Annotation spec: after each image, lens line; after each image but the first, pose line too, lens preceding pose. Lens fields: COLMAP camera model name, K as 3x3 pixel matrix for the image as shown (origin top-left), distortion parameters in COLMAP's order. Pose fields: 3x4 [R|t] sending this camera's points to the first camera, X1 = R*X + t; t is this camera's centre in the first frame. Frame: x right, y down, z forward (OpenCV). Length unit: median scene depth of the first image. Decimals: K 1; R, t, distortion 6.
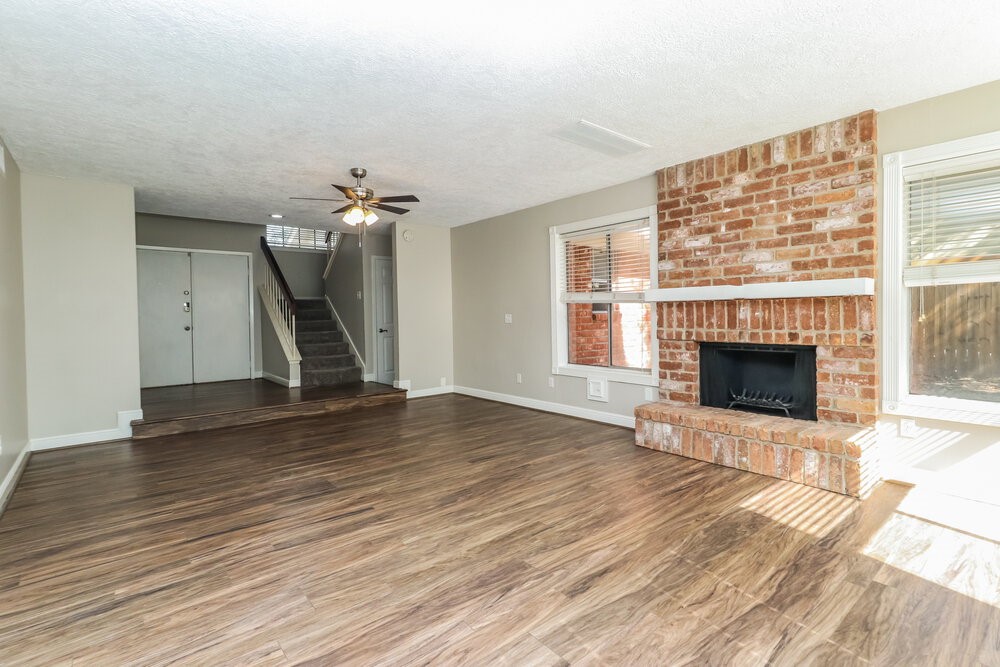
lens RADIAL K [[482.4, 0, 505.4], [0, 482.4, 326.9], [0, 0, 1]] dist [0.003710, 0.000582]
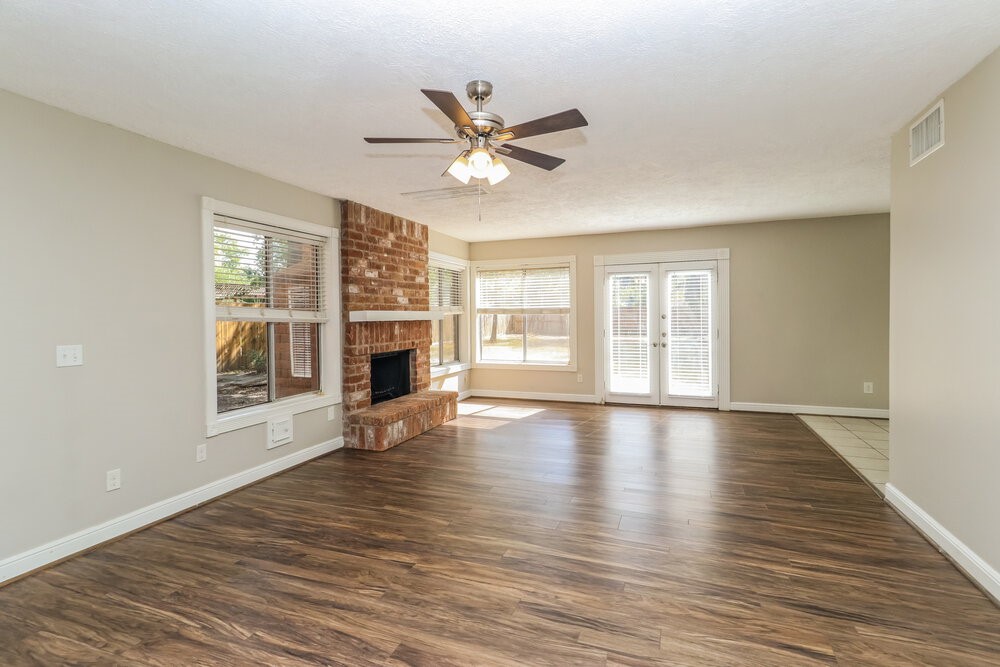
lens RADIAL K [[482.4, 0, 503.6], [0, 482.4, 327.4], [0, 0, 1]] dist [0.003710, 0.000582]
pose [[-0.496117, -0.004609, 0.868243, -0.894236], [0.037431, 0.998943, 0.026691, -0.062373], [-0.867448, 0.045741, -0.495420, 1.401243]]
